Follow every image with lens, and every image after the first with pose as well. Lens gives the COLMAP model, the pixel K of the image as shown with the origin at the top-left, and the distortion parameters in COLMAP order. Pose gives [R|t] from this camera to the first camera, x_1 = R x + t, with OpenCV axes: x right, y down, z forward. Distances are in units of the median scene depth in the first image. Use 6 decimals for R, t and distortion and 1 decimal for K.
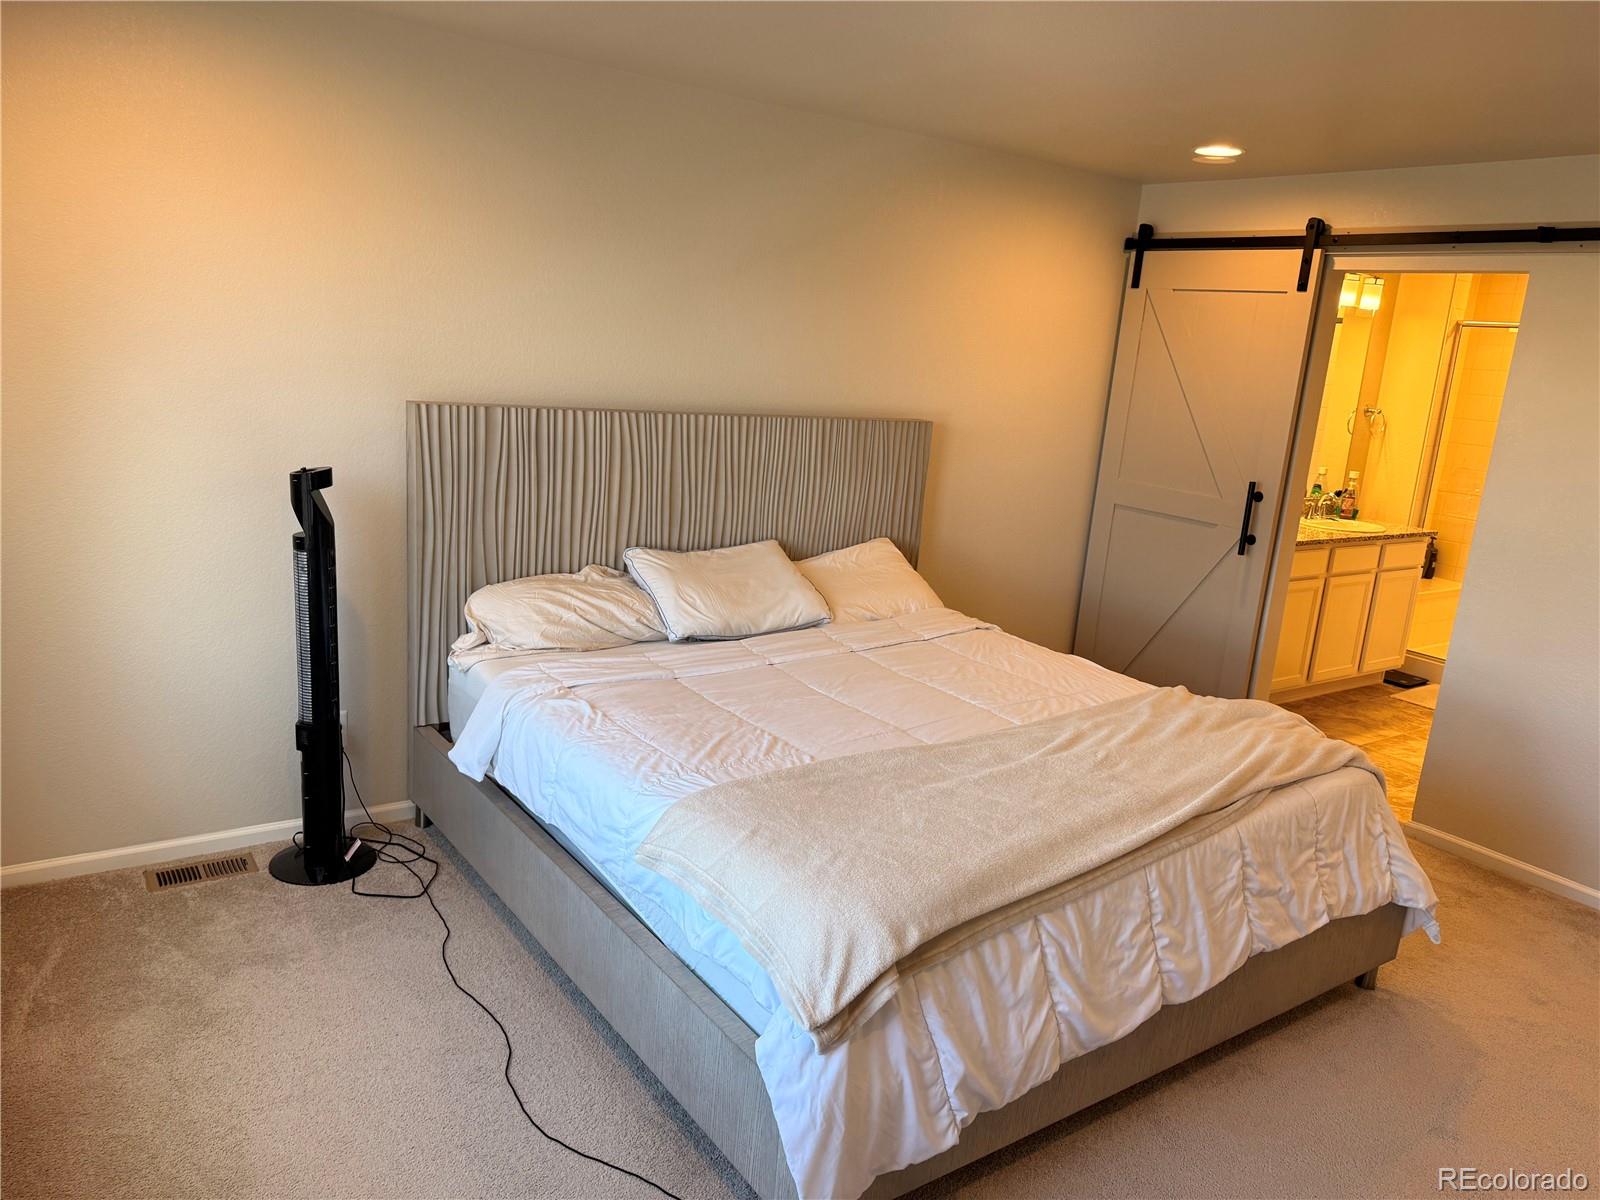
lens RADIAL K [[1113.7, 0, 803.8], [0, 1113.7, 601.7], [0, 0, 1]] dist [0.066075, -0.081062]
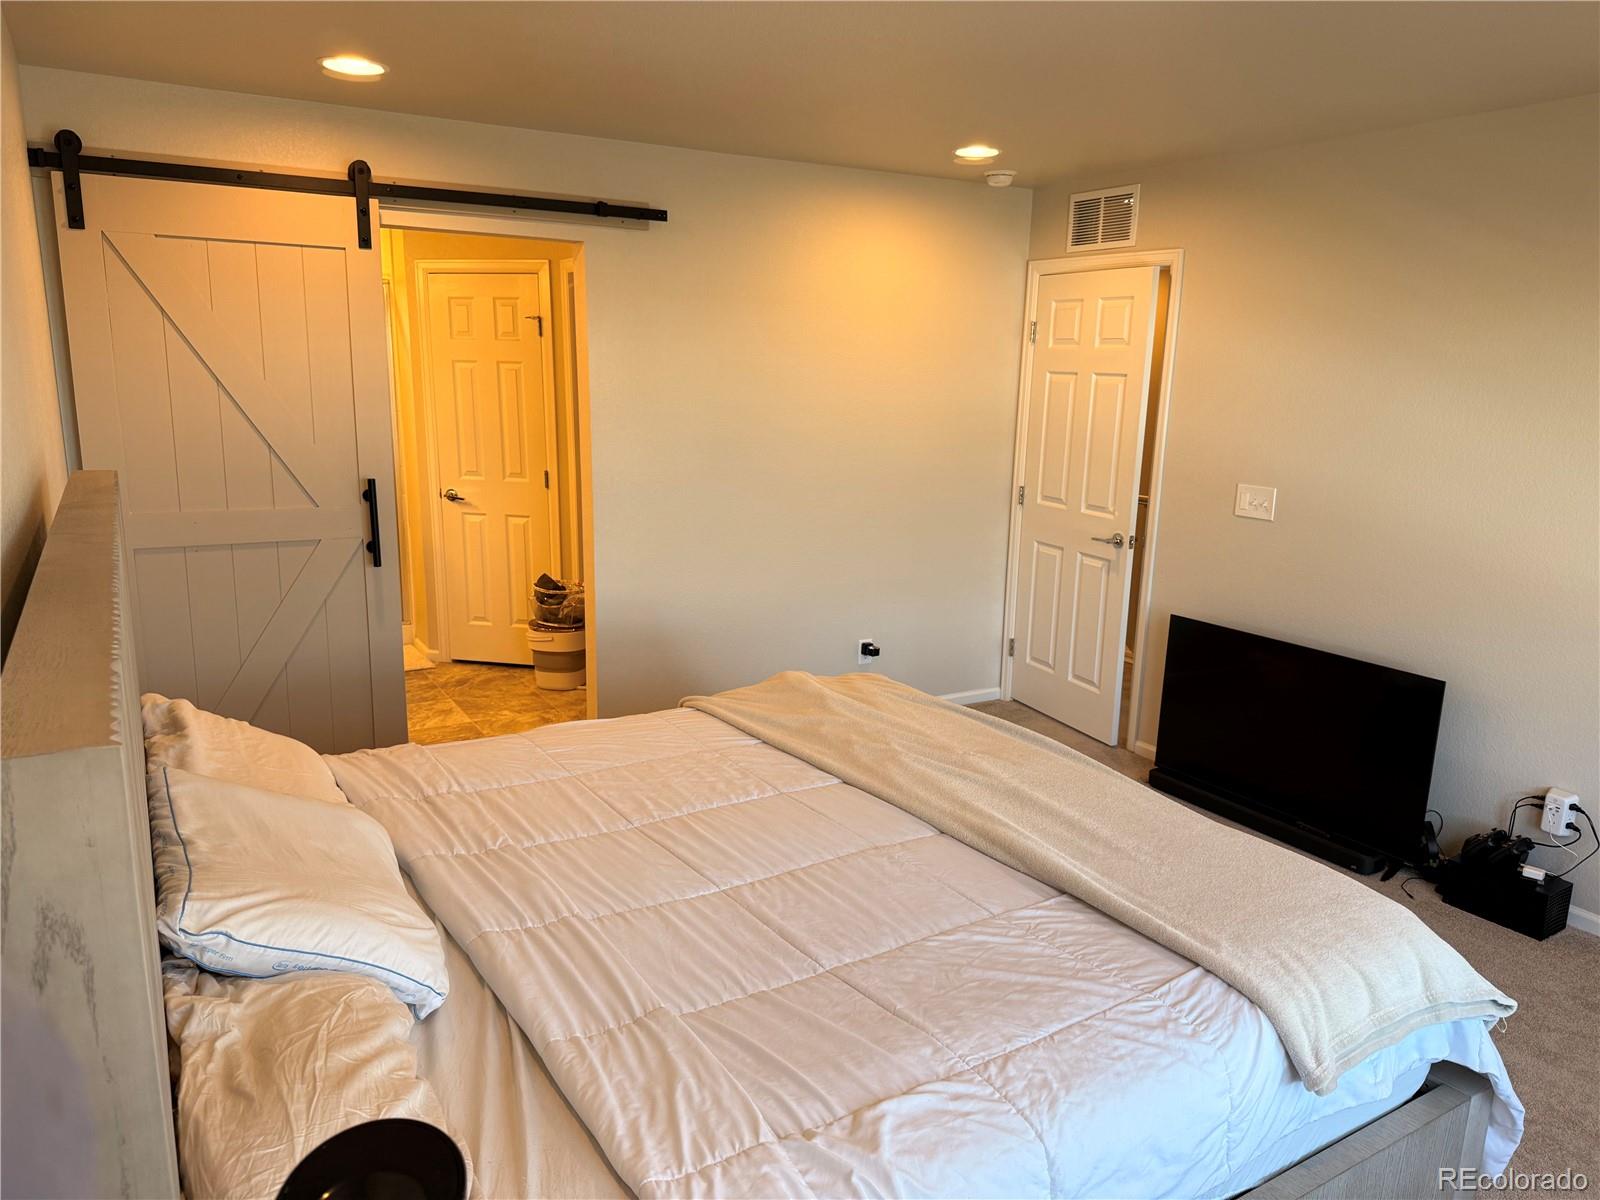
lens RADIAL K [[1113.7, 0, 801.1], [0, 1113.7, 604.5], [0, 0, 1]] dist [0.066075, -0.081062]
pose [[0.086985, -0.287735, 0.953752, -0.378102], [0.216203, 0.940015, 0.263872, -0.162228], [-0.972466, 0.183251, 0.143977, 0.559952]]
